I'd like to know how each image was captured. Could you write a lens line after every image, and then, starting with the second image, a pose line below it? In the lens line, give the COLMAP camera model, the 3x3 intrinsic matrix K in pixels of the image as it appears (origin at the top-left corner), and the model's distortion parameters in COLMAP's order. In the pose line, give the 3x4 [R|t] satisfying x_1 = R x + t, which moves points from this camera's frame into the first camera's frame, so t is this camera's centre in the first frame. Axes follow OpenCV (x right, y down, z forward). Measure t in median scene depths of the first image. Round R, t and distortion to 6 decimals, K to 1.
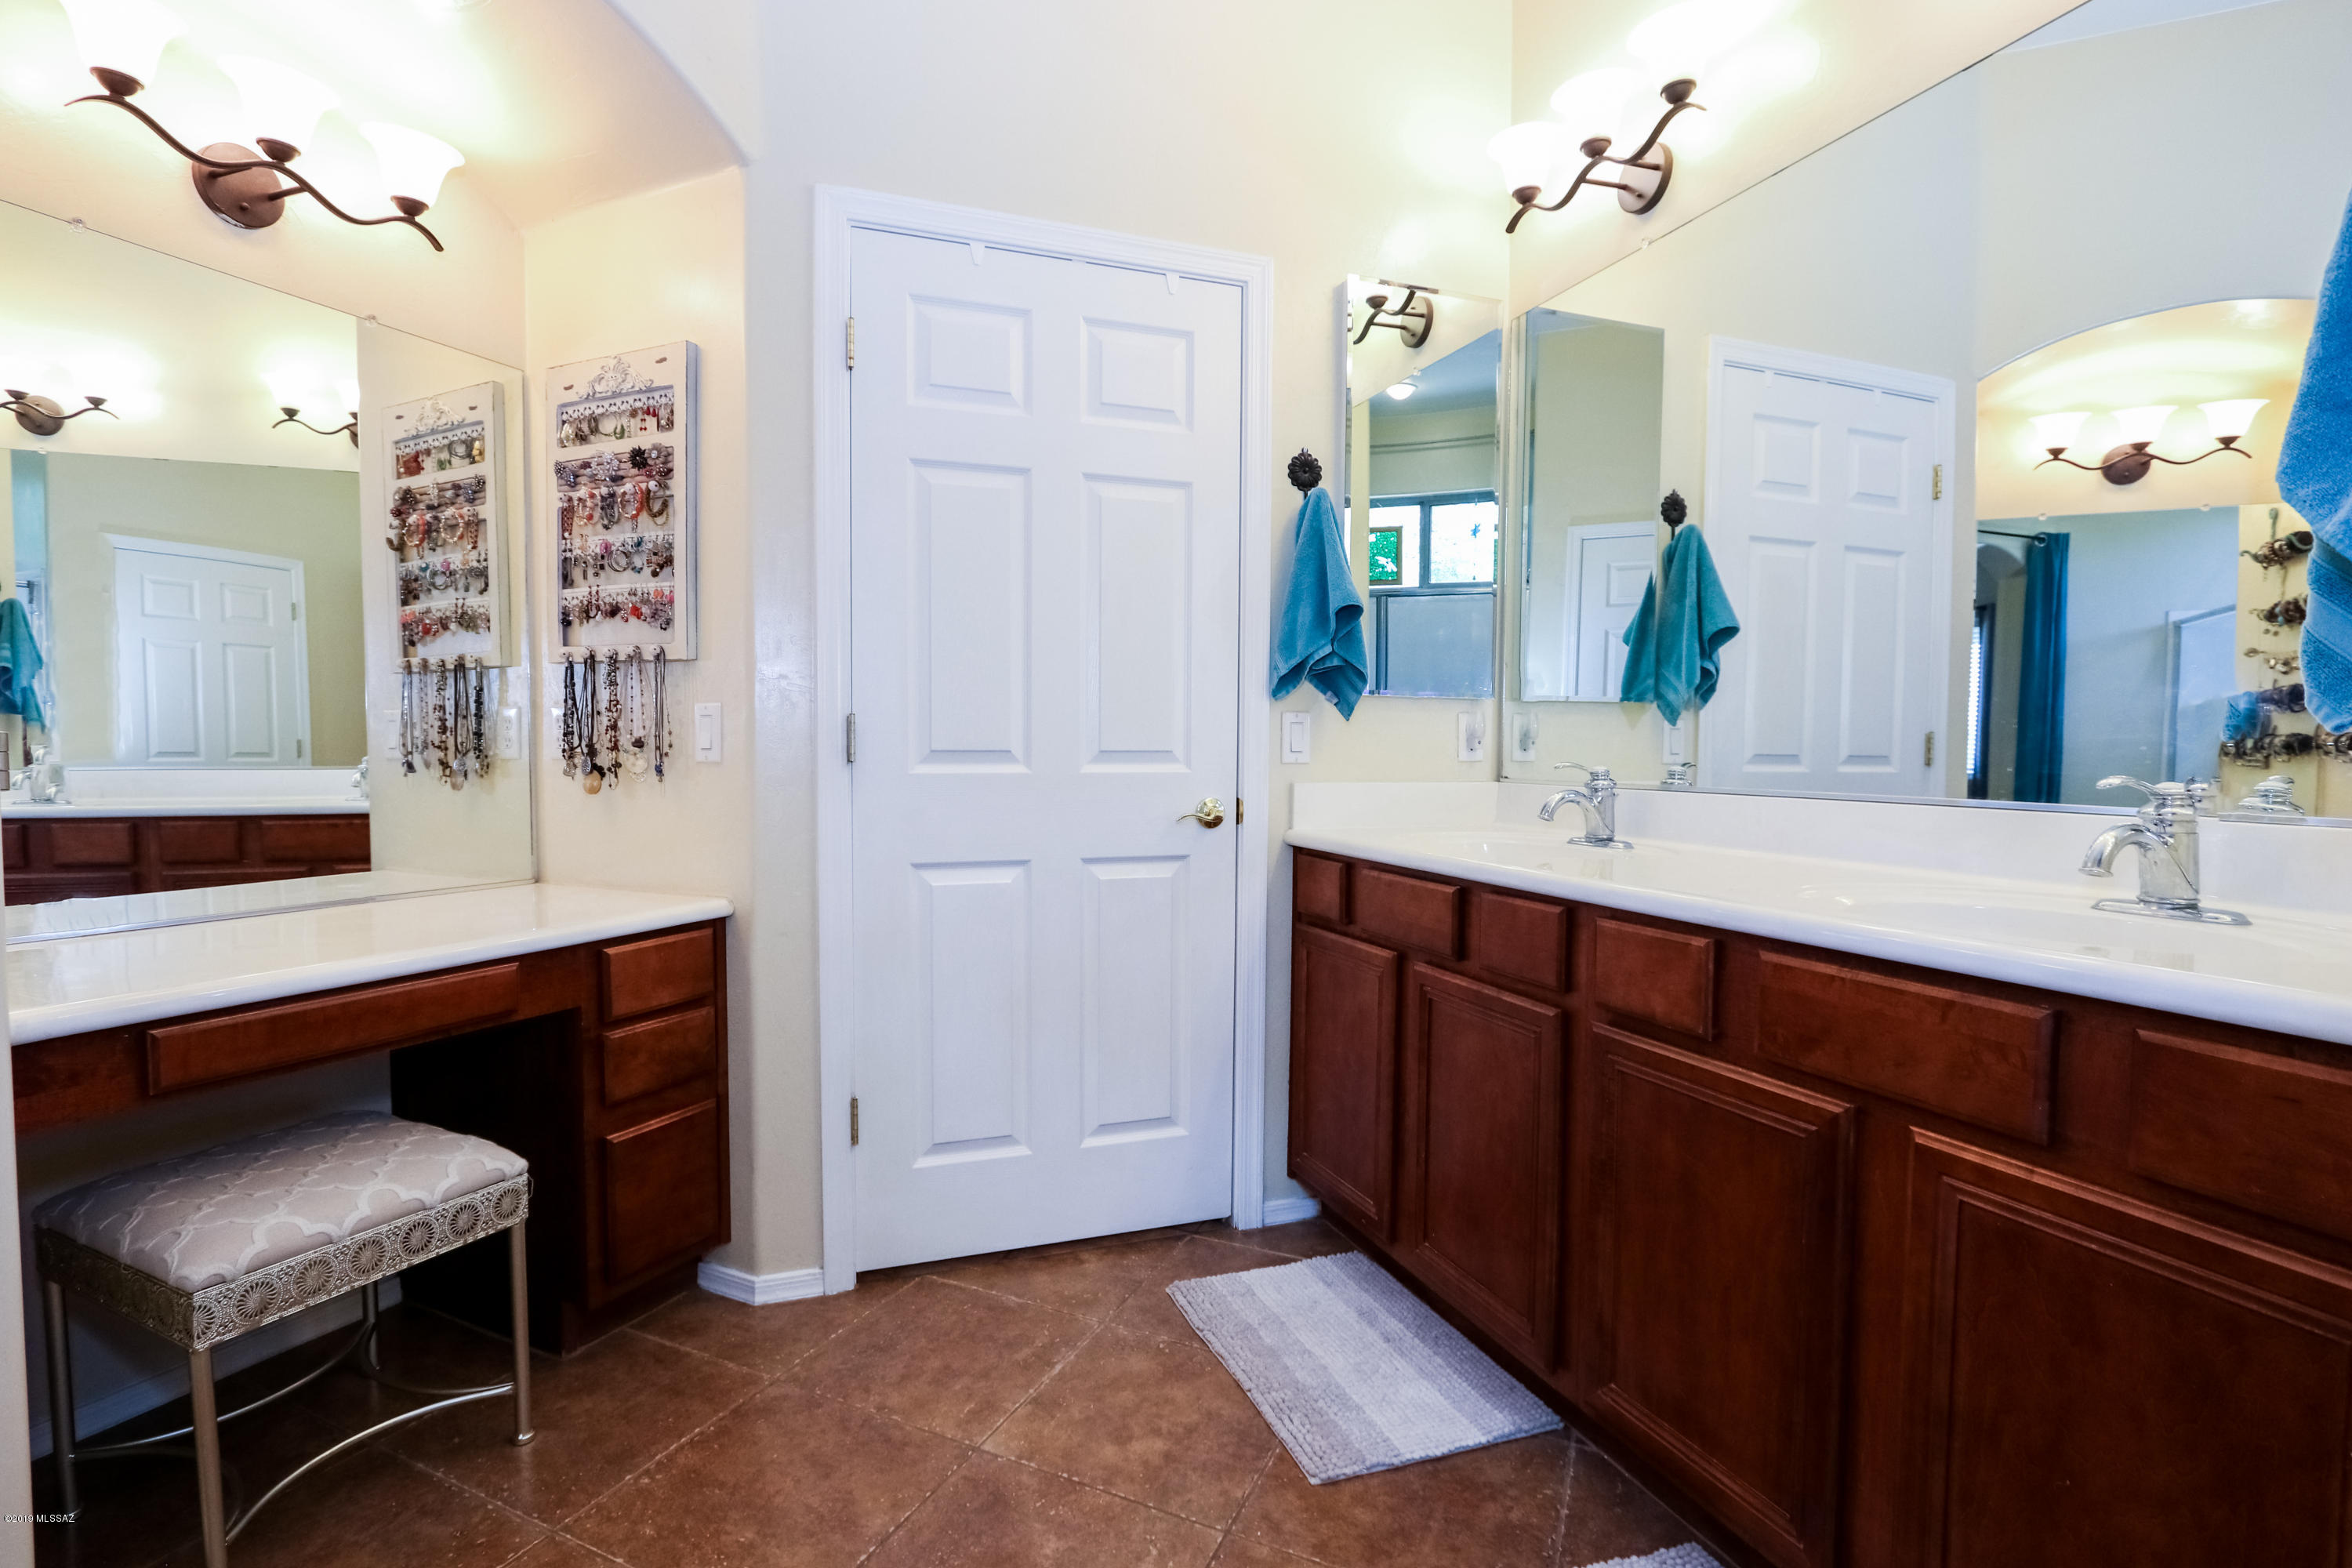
lens RADIAL K [[1091.5, 0, 1152.9], [0, 1091.5, 794.1], [0, 0, 1]] dist [-0.016971, 0.002539]
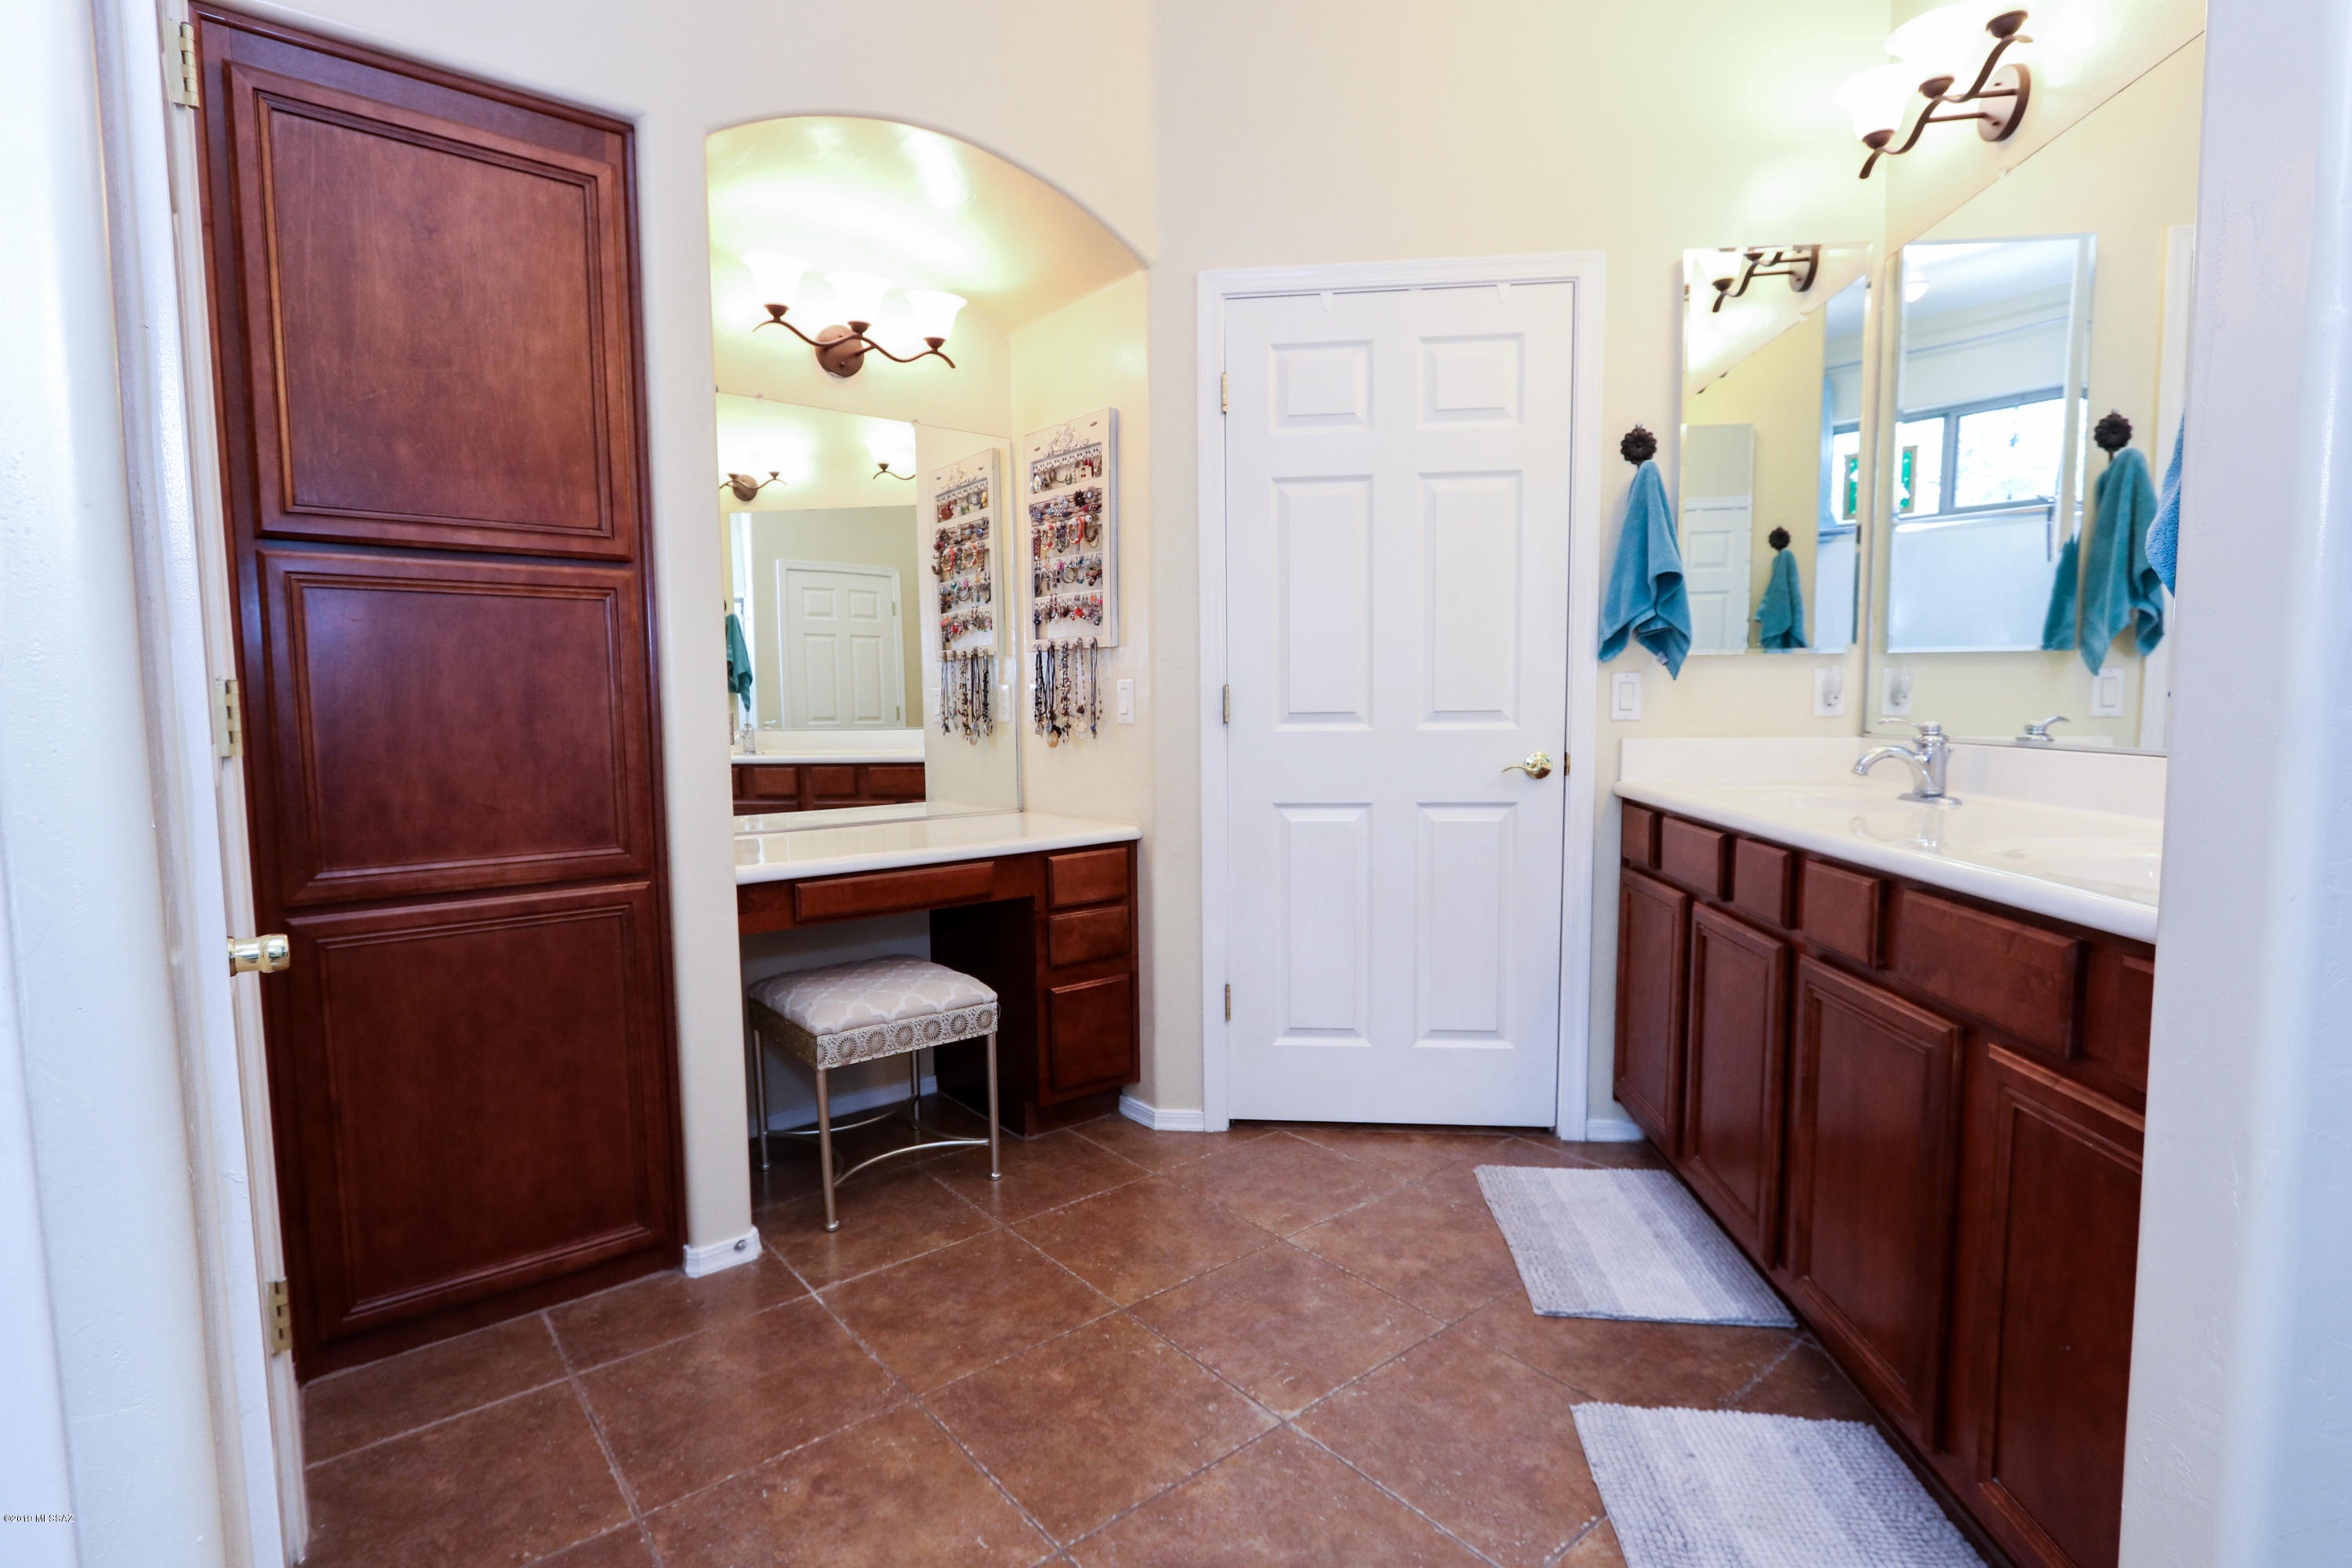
lens RADIAL K [[1099.5, 0, 1167.5], [0, 1099.5, 792.1], [0, 0, 1]] dist [-0.022366, 0.001401]
pose [[0.904987, 0.018551, -0.425036, 0.209208], [-0.001848, 0.999211, 0.039677, 0.000857], [0.425436, -0.035122, 0.904307, -0.197917]]
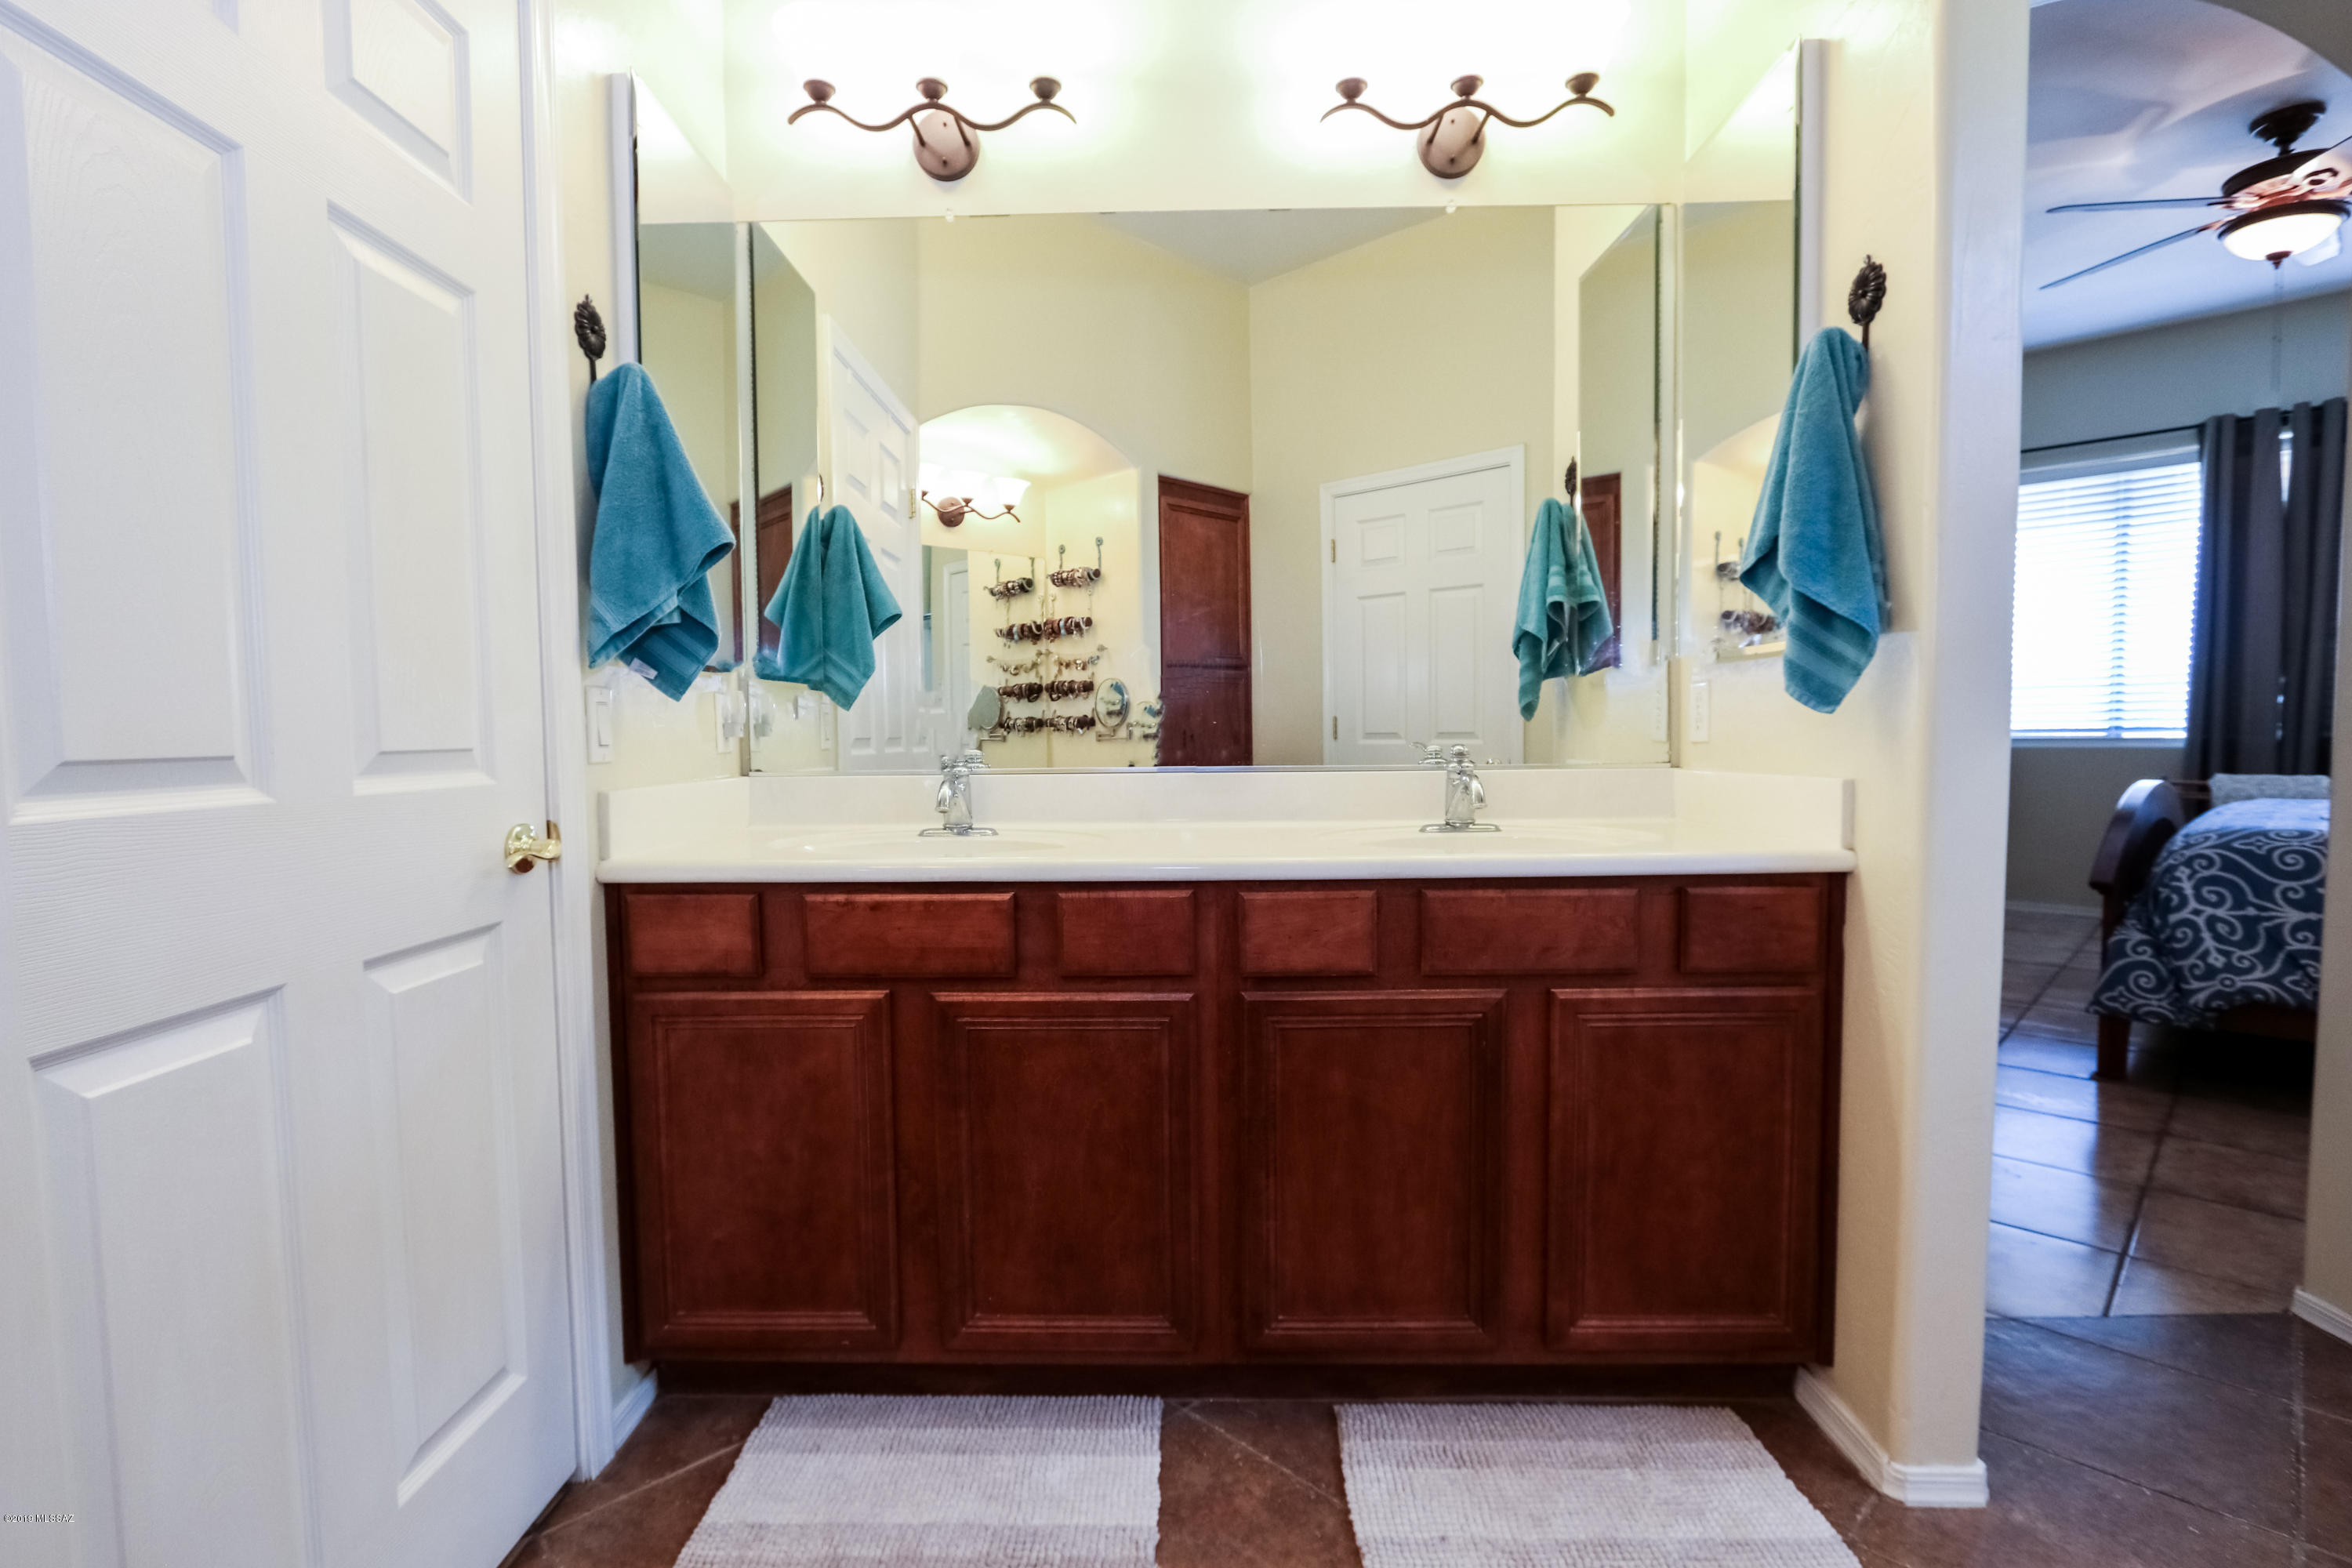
lens RADIAL K [[1107.0, 0, 1146.2], [0, 1107.0, 794.7], [0, 0, 1]] dist [-0.016170, 0.001250]
pose [[0.362894, -0.065510, 0.929525, -0.439690], [0.054055, 0.997326, 0.049185, -0.027433], [-0.930261, 0.032396, 0.365465, 0.500028]]
